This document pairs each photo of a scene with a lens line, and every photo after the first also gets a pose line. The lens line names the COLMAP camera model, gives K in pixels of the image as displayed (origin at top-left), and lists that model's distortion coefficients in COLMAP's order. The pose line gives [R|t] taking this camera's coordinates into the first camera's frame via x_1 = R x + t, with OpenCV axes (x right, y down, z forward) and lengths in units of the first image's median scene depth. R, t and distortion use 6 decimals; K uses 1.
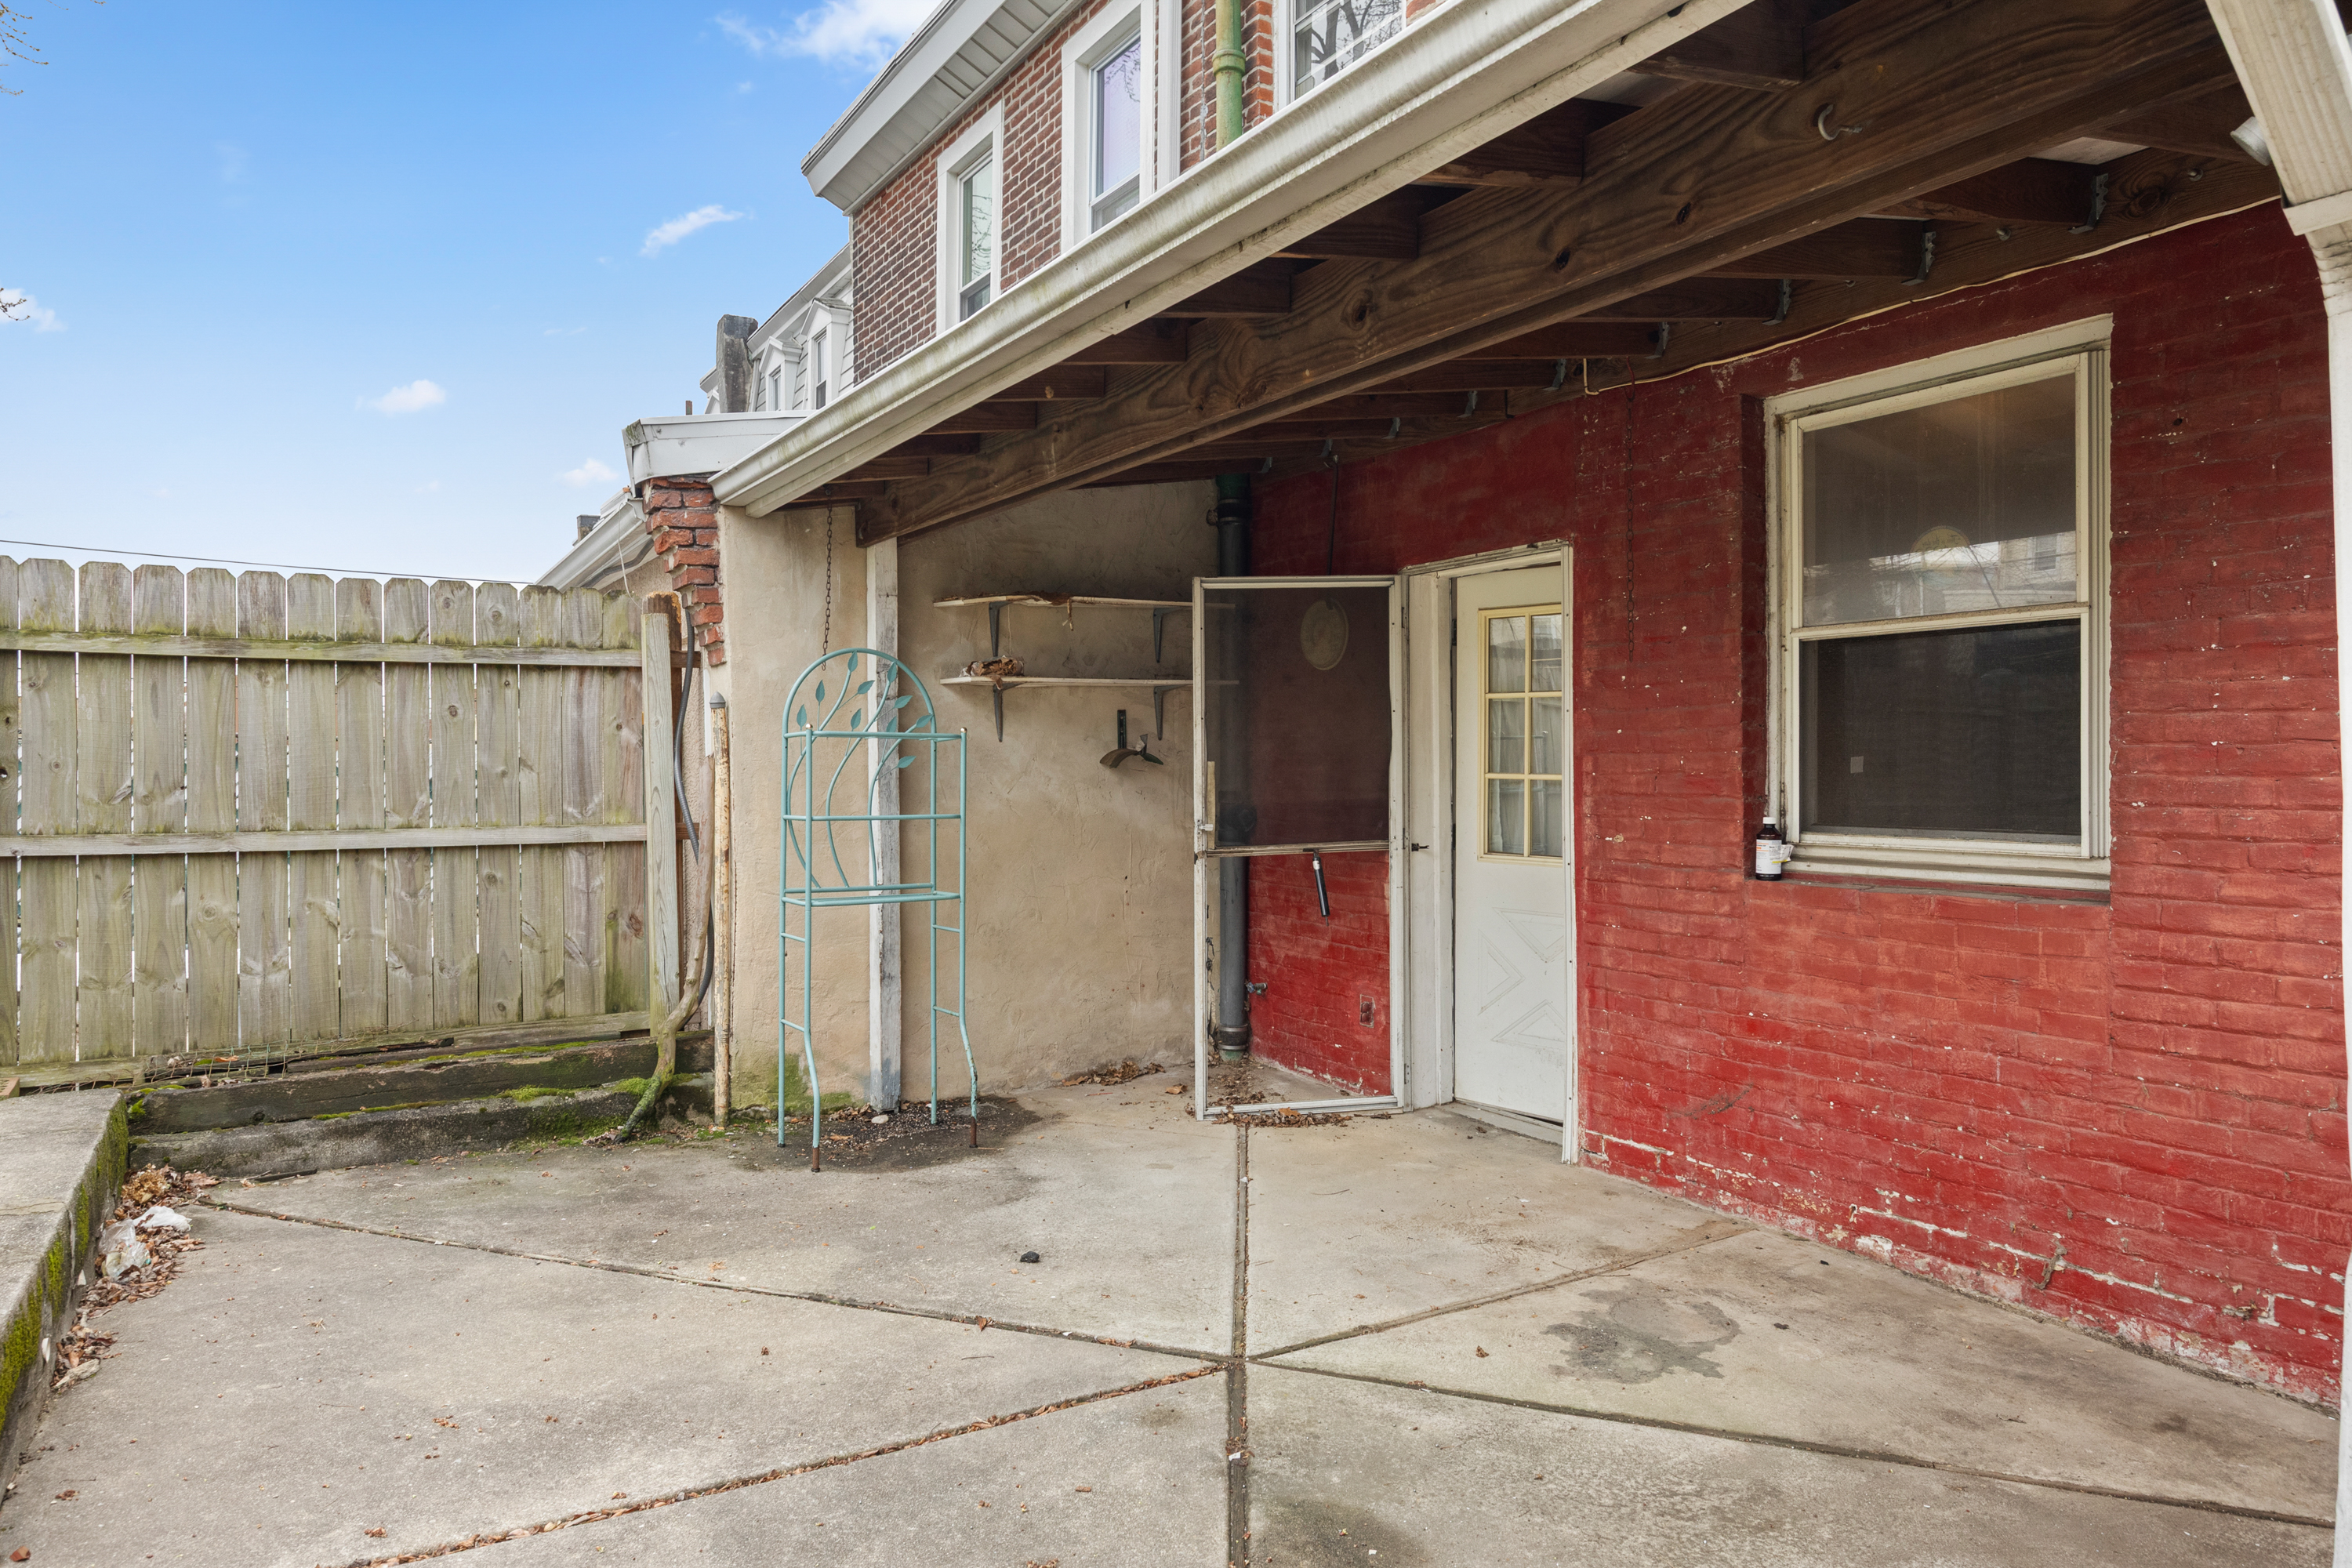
lens RADIAL K [[1435.7, 0, 1178.6], [0, 1435.7, 771.0], [0, 0, 1]] dist [-0.008041, -0.000345]
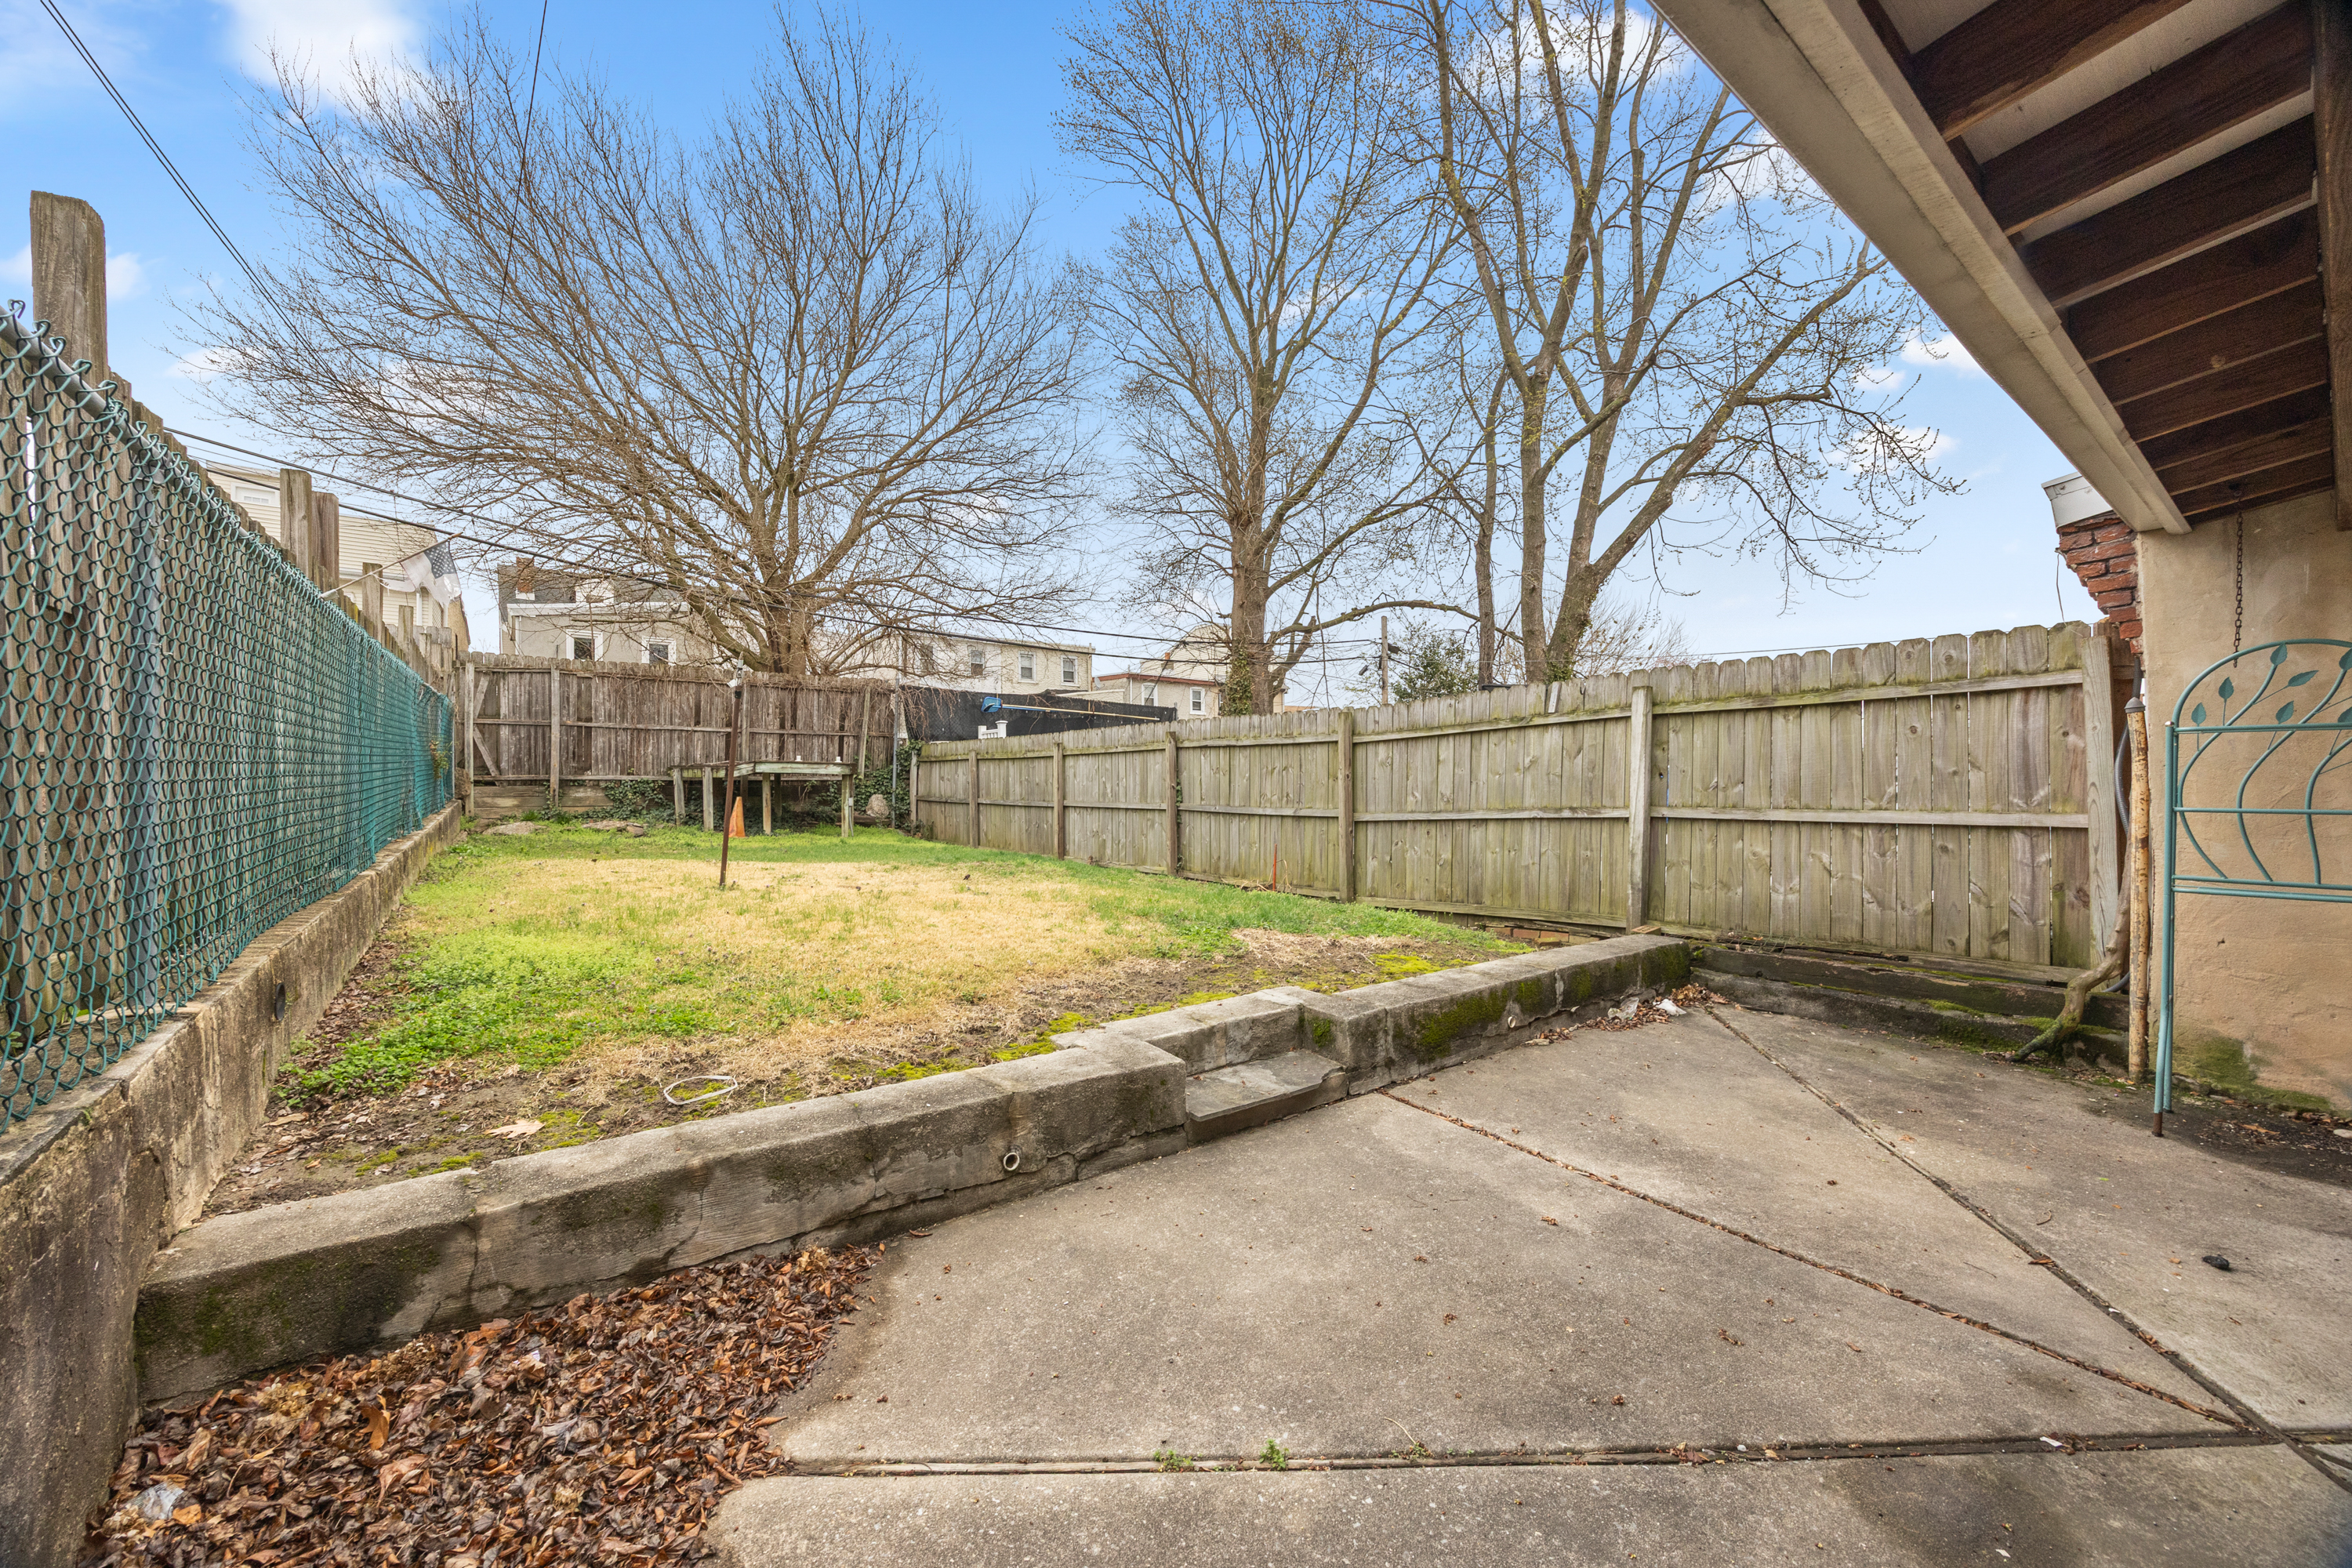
lens RADIAL K [[902.9, 0, 1176.0], [0, 902.9, 784.0], [0, 0, 1]] dist [0.000163, 0.000128]
pose [[0.075131, -0.002602, -0.997170, 0.352268], [0.000482, 0.999997, -0.002573, 0.015016], [0.997174, -0.000287, 0.075132, 0.201514]]
